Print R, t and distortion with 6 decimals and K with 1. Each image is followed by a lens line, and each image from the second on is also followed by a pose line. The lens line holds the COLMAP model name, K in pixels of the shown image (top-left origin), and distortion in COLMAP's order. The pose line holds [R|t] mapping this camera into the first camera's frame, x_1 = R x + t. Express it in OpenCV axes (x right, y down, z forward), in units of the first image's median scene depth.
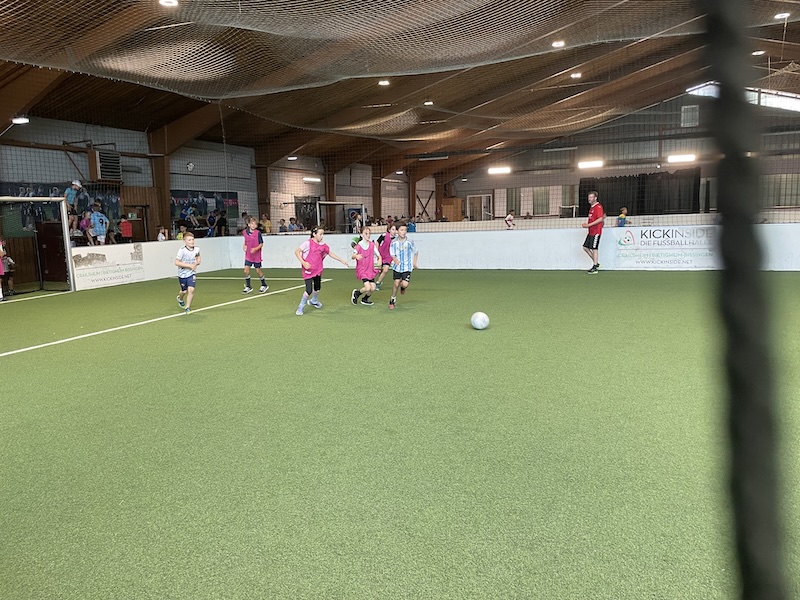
lens RADIAL K [[612.8, 0, 387.3], [0, 612.8, 297.9], [0, 0, 1]] dist [0.086758, -0.121715]
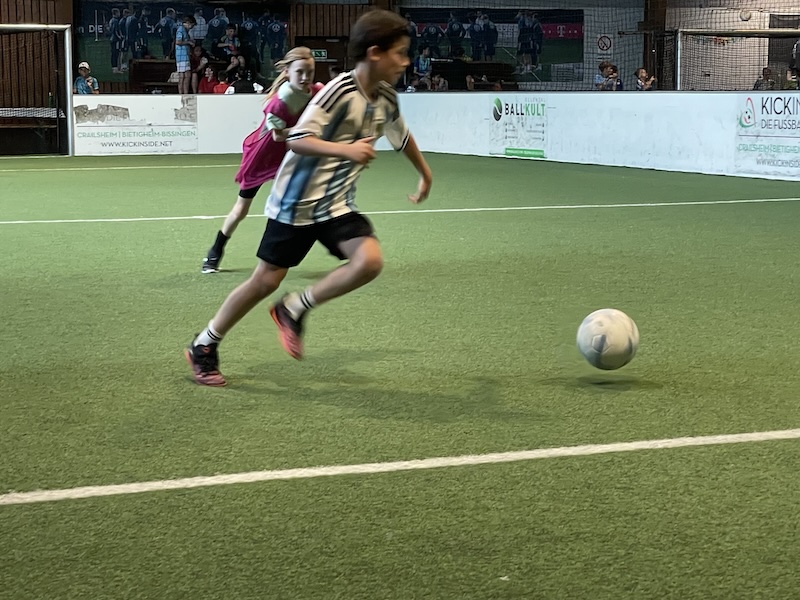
lens RADIAL K [[1894.9, 0, 400.0], [0, 1894.9, 300.0], [0, 0, 1]] dist [0.054656, 0.917623]
pose [[0.708065, 0.107781, -0.697873, 1.010978], [-0.113270, 0.992822, 0.038409, 0.020796], [0.697003, 0.051852, 0.715191, -0.226668]]
